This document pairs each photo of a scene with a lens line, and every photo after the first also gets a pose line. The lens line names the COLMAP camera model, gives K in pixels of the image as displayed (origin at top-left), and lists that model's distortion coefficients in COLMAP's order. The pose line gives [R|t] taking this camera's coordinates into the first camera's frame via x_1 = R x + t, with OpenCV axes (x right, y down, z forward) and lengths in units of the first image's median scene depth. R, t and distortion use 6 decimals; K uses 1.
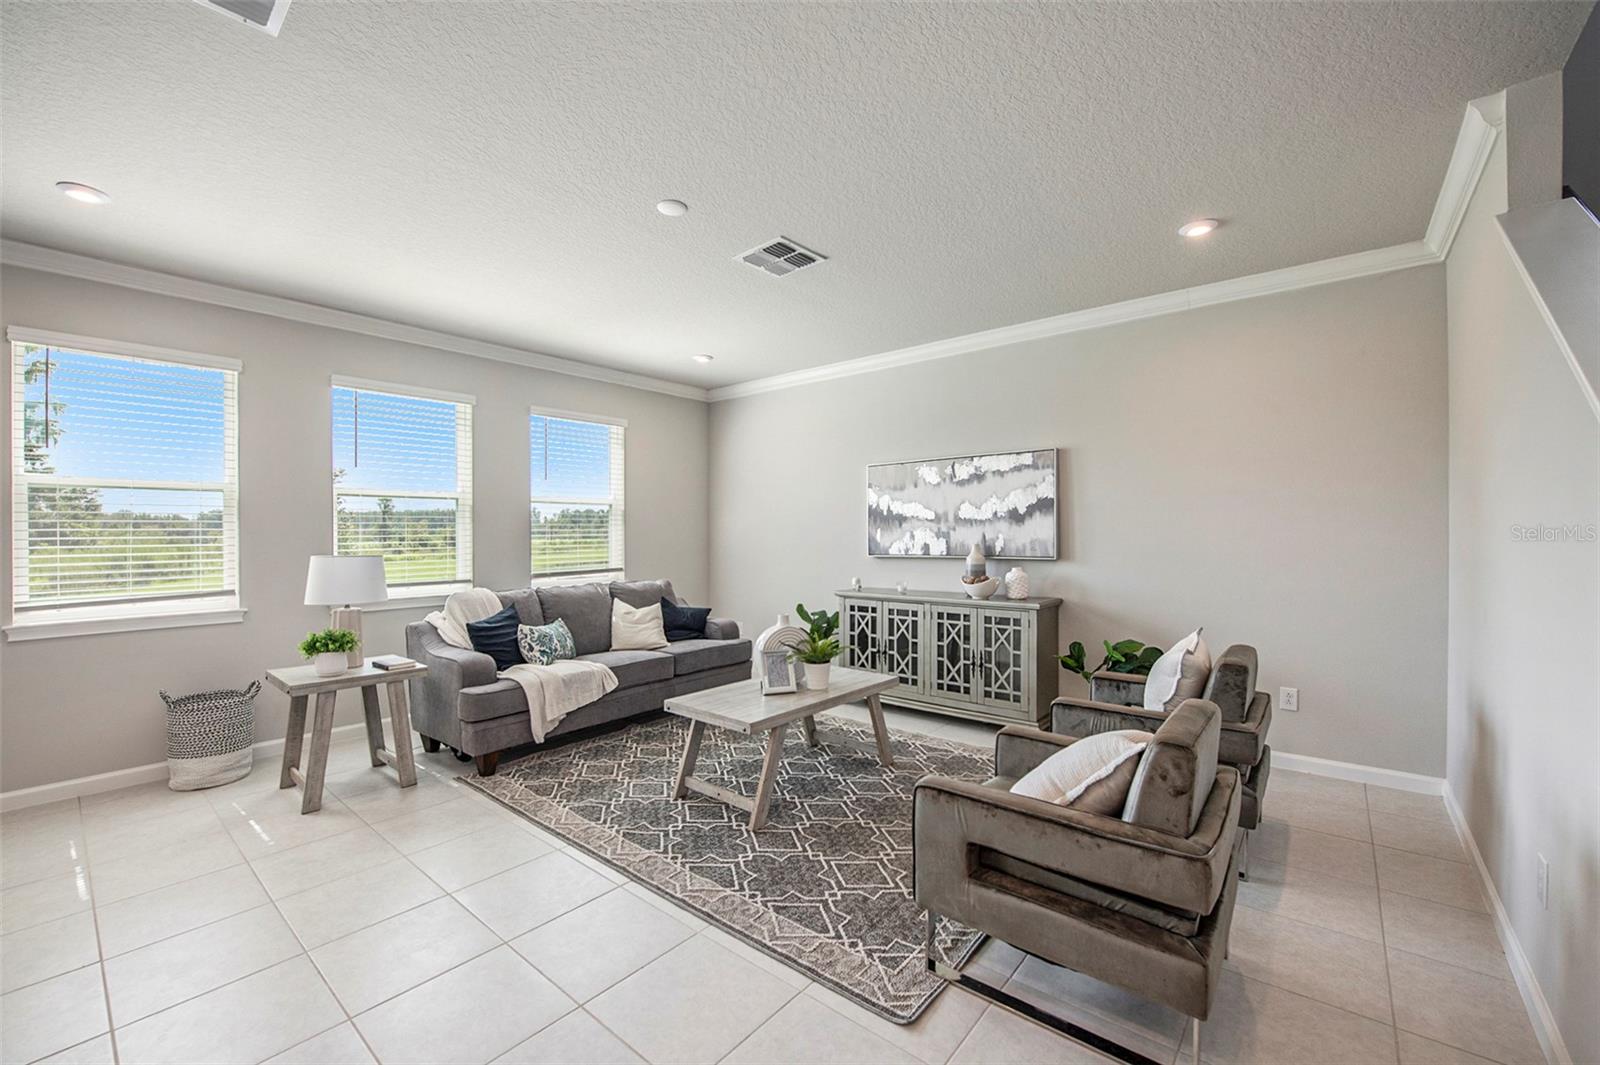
lens RADIAL K [[649.1, 0, 800.0], [0, 649.1, 532.5], [0, 0, 1]] dist [-0.001395, -0.009893]
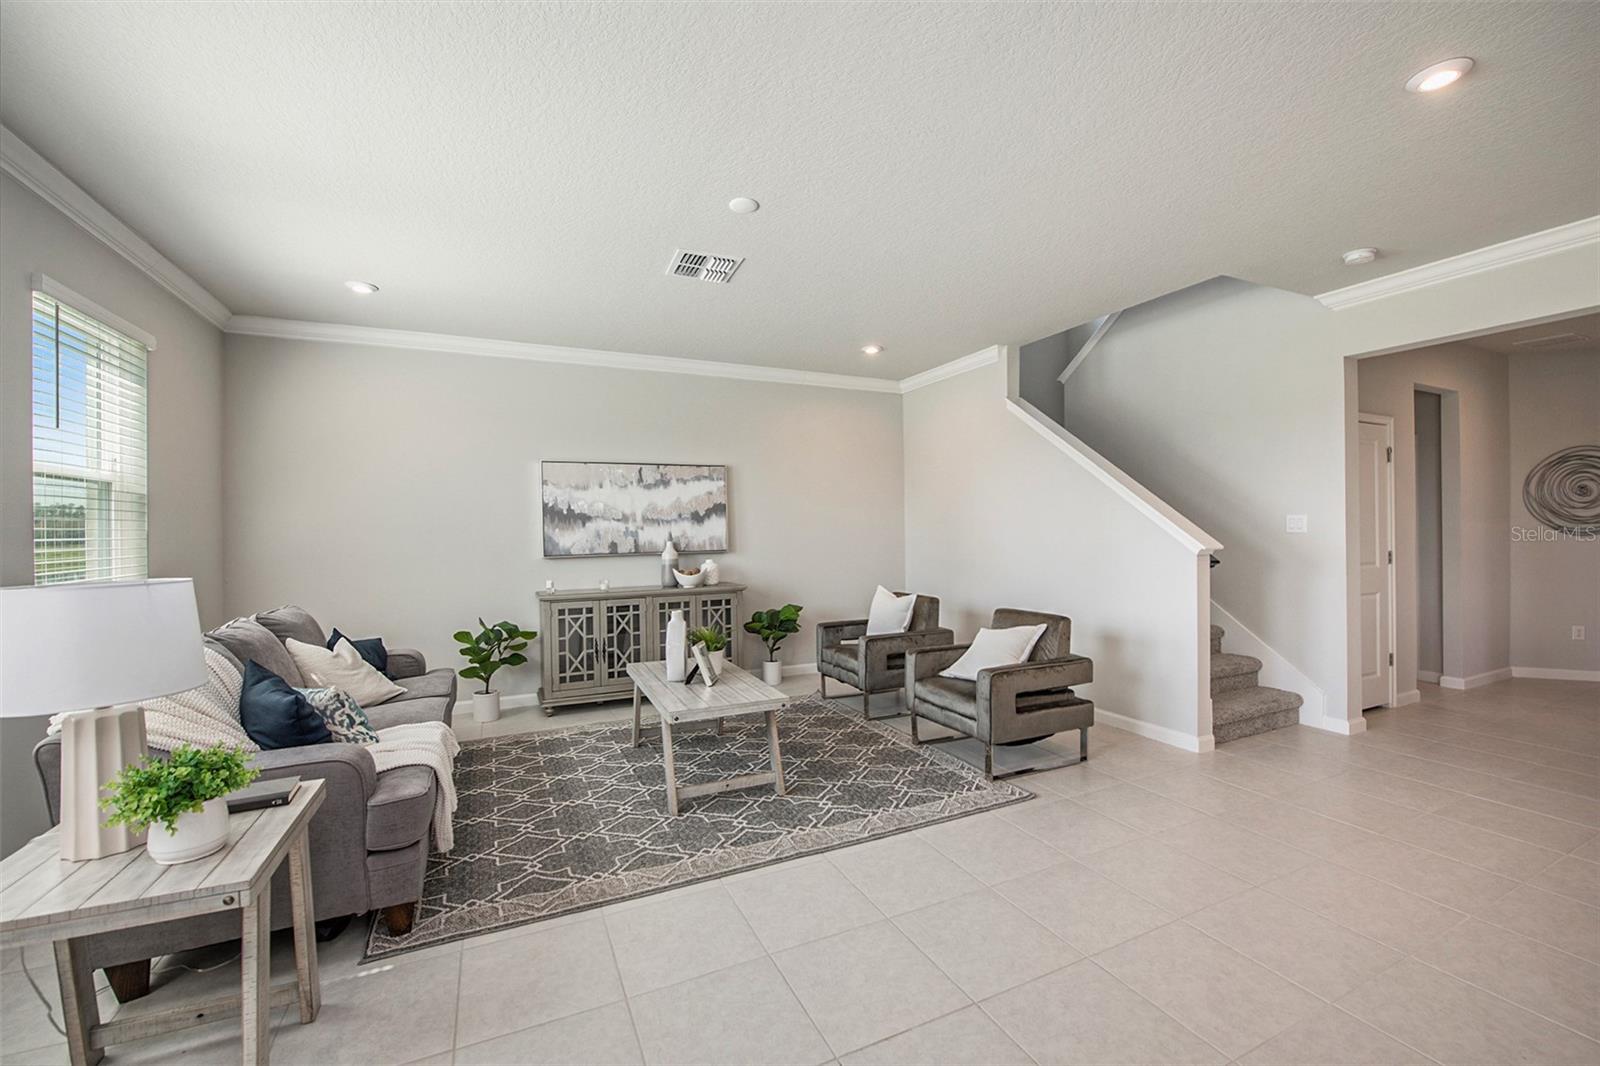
lens RADIAL K [[642.0, 0, 795.1], [0, 642.0, 551.1], [0, 0, 1]] dist [0.000359, -0.004565]
pose [[0.430595, -0.035297, 0.901855, -0.769317], [0.006894, 0.999334, 0.035821, -0.004599], [-0.902519, -0.009207, 0.430551, 0.364156]]
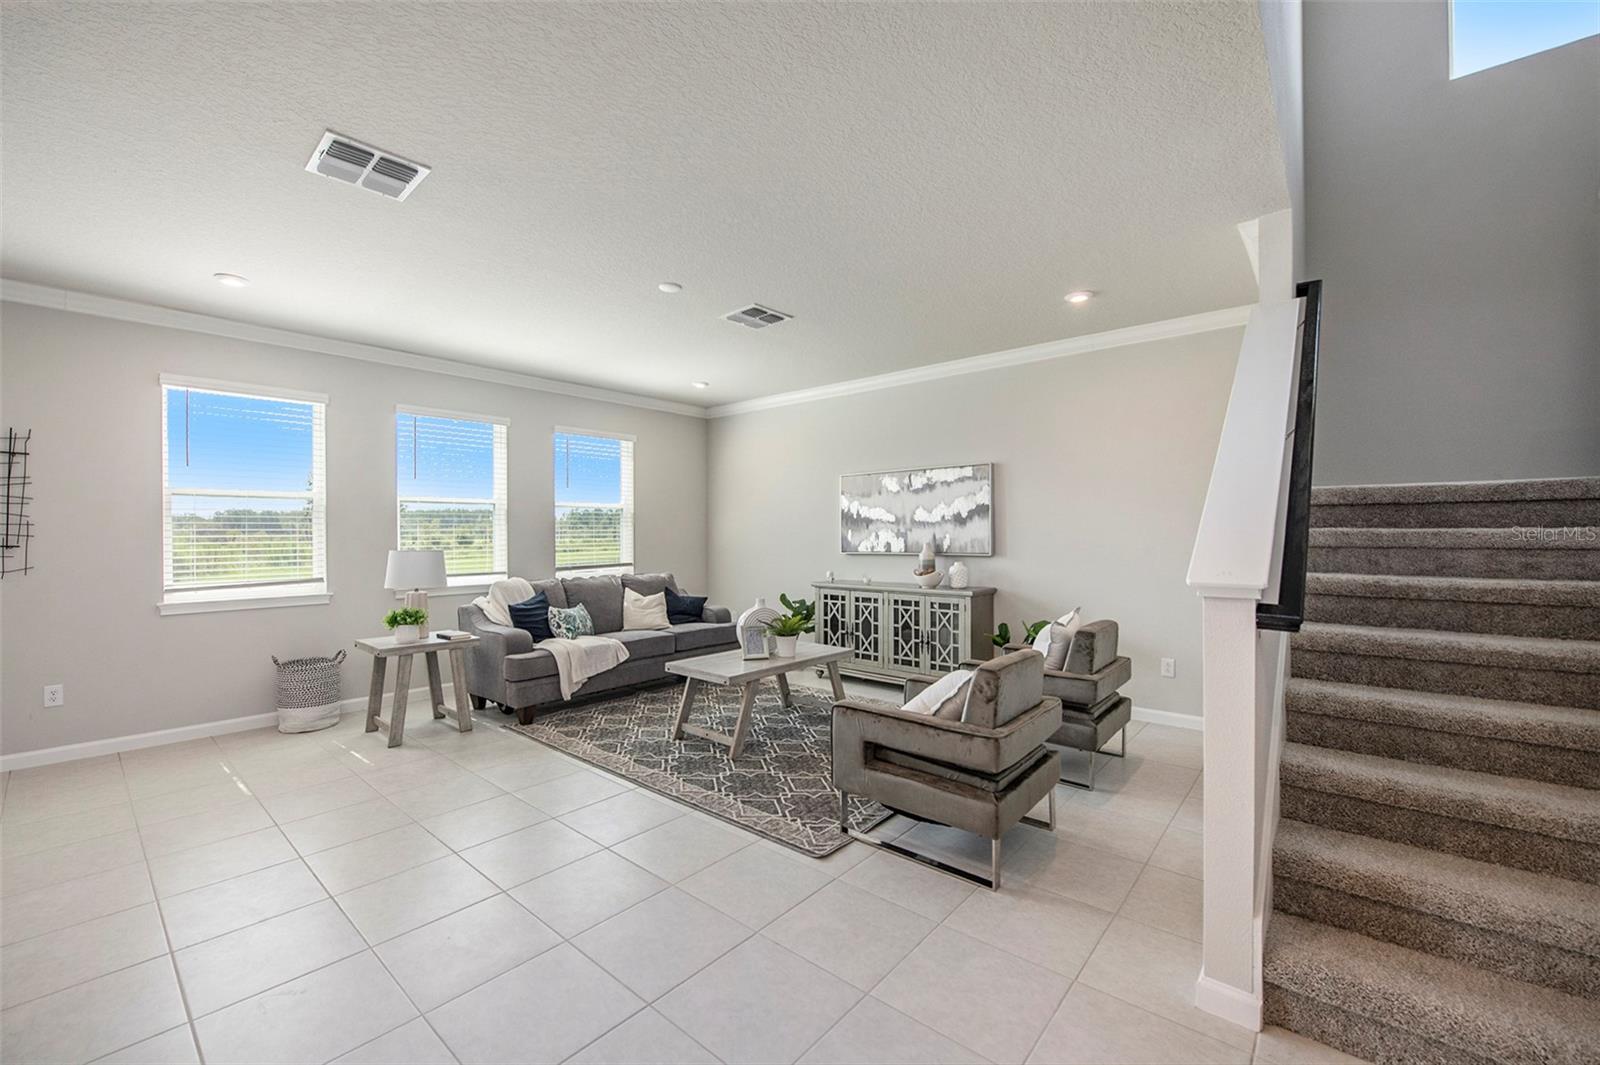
lens RADIAL K [[646.6, 0, 796.6], [0, 646.6, 537.7], [0, 0, 1]] dist [-0.001978, -0.003461]
pose [[0.999875, 0.001835, -0.015690, 0.057485], [-0.001701, 0.999962, 0.008507, -0.001239], [0.015705, -0.008480, 0.999841, -0.224180]]
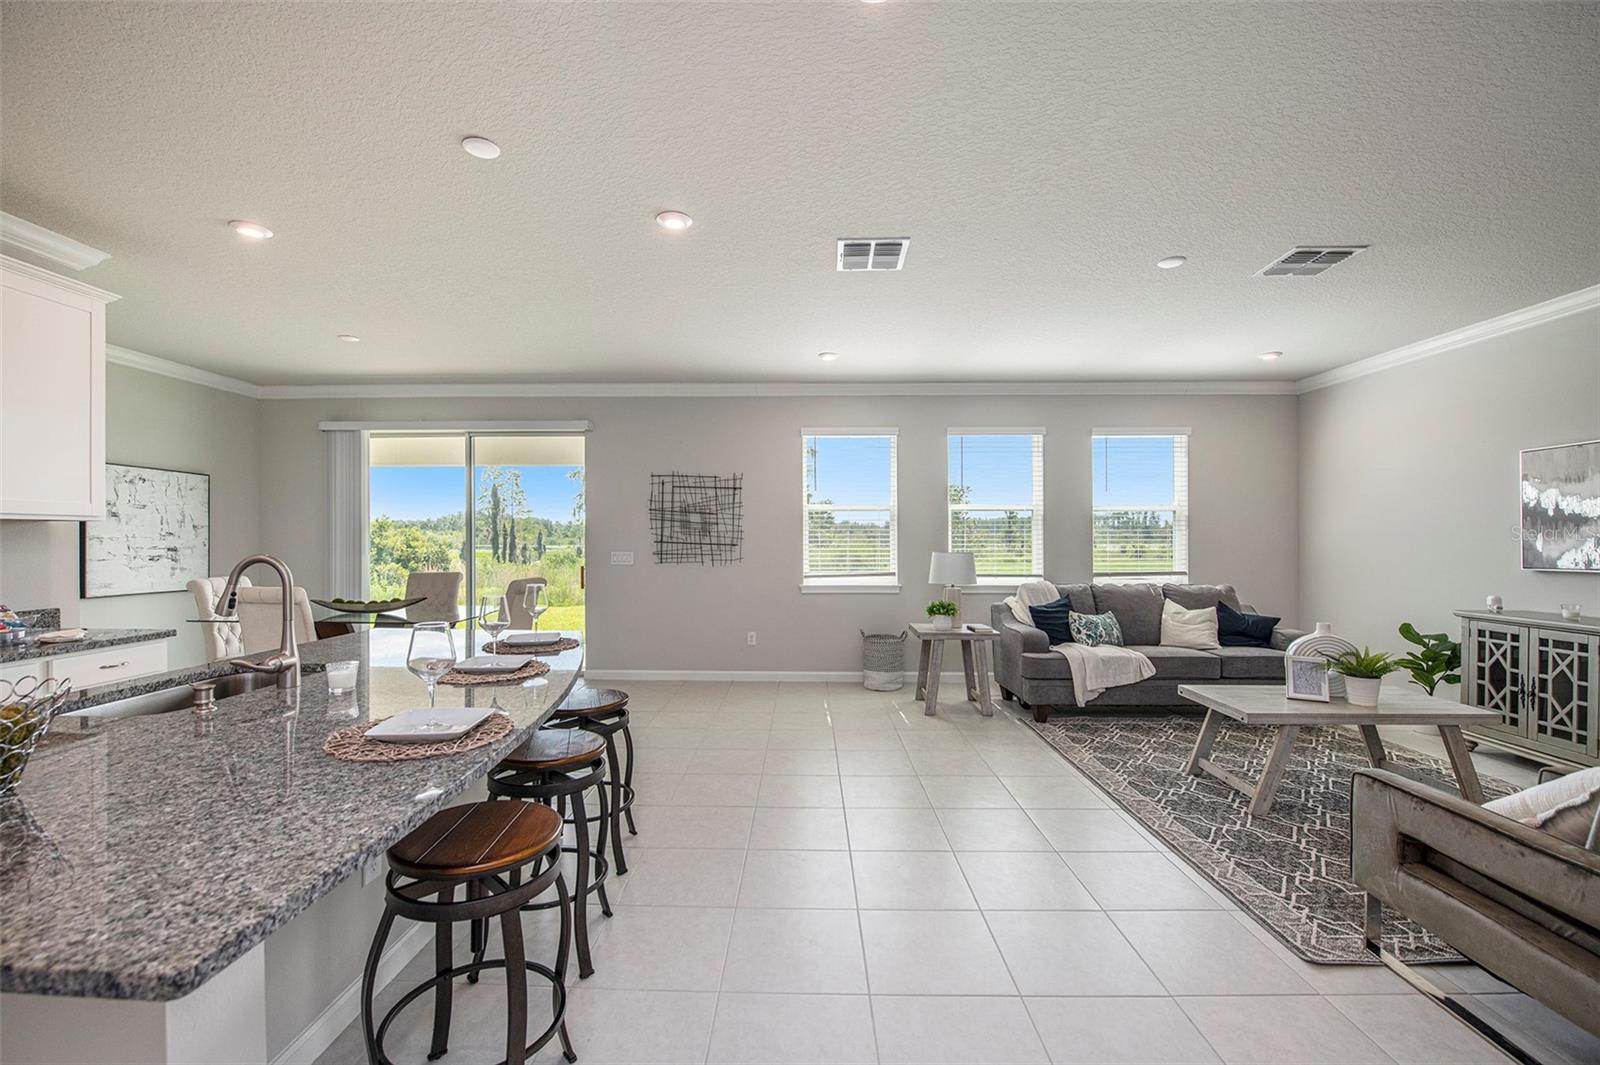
lens RADIAL K [[658.3, 0, 801.0], [0, 658.3, 539.5], [0, 0, 1]] dist [-0.001322, -0.005683]
pose [[0.635134, 0.006201, -0.772377, 0.211331], [-0.003287, 0.999980, 0.005325, -0.000219], [0.772395, -0.000843, 0.635142, -0.196826]]
